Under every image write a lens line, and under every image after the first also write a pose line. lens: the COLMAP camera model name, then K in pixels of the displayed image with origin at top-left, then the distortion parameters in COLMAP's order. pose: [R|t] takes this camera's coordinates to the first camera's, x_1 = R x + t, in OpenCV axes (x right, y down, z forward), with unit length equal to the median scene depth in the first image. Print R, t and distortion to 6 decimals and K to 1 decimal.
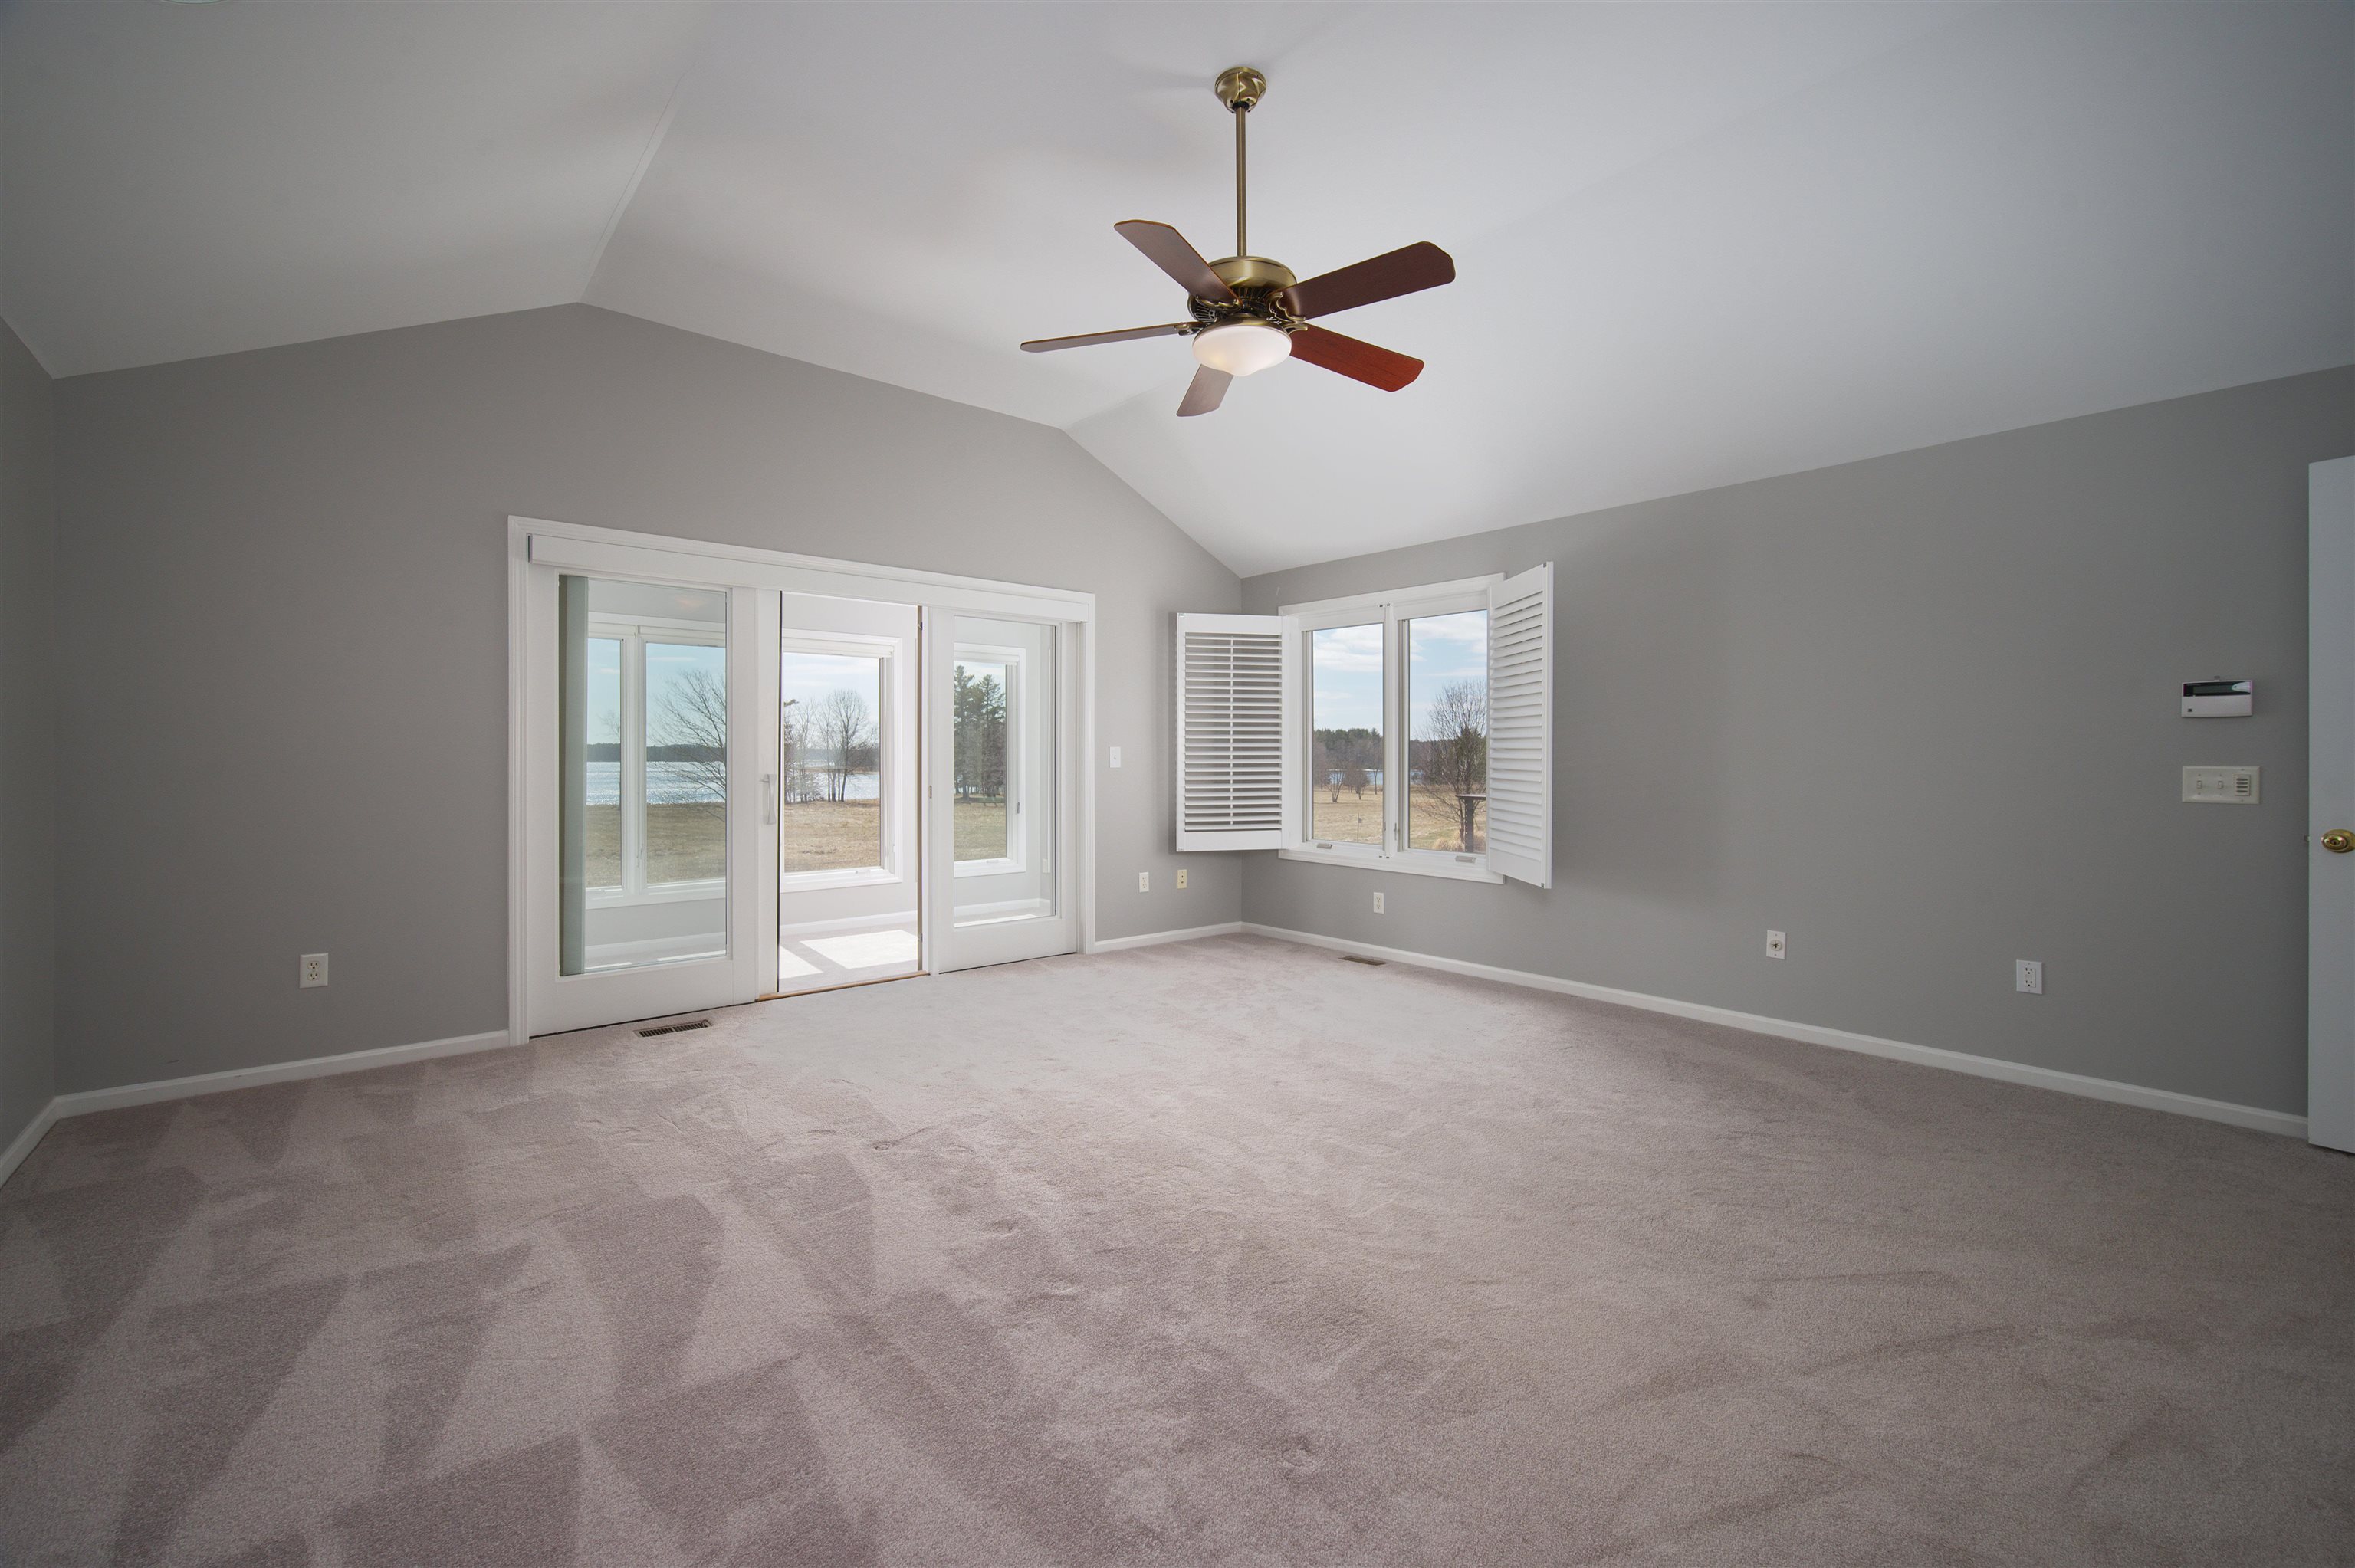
lens RADIAL K [[997.3, 0, 1173.9], [0, 997.3, 769.0], [0, 0, 1]] dist [-0.001243, 0.000311]
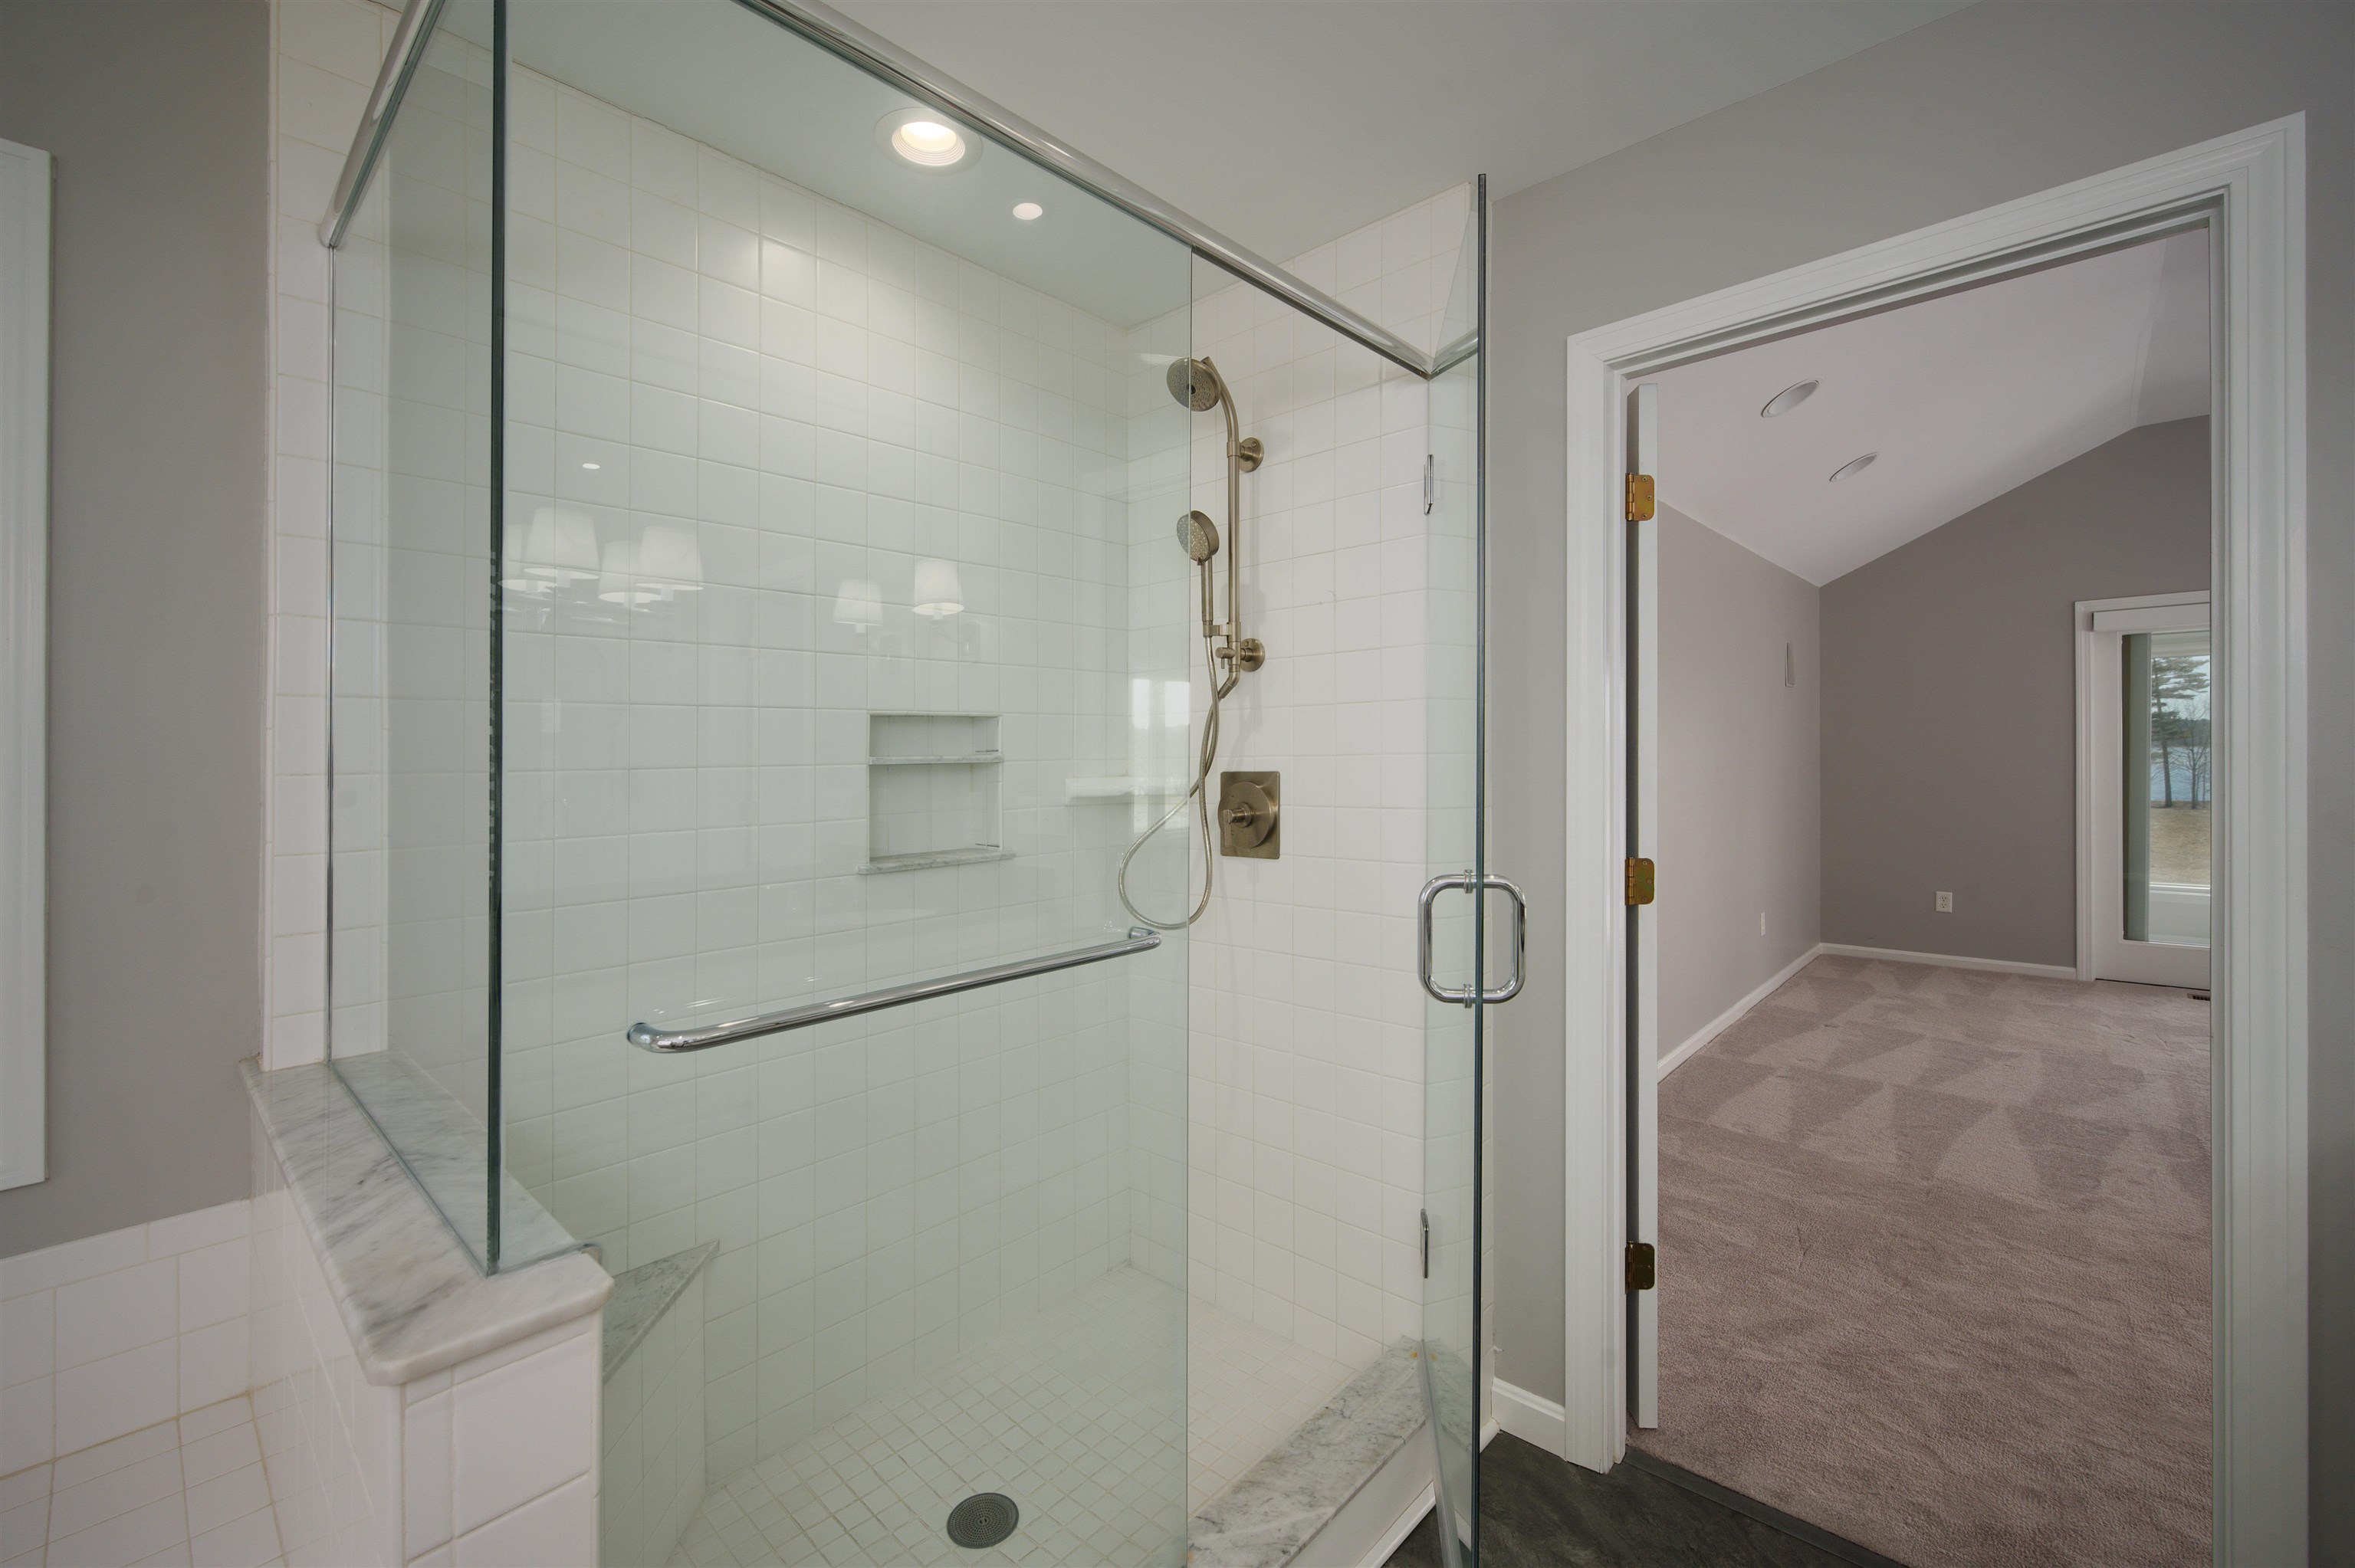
lens RADIAL K [[997.3, 0, 1173.6], [0, 997.3, 771.1], [0, 0, 1]] dist [-0.001243, 0.000311]
pose [[0.130300, 0.001487, -0.991473, 0.560122], [-0.004029, 0.999991, 0.000970, -0.011151], [0.991466, 0.003868, 0.130305, -0.444945]]
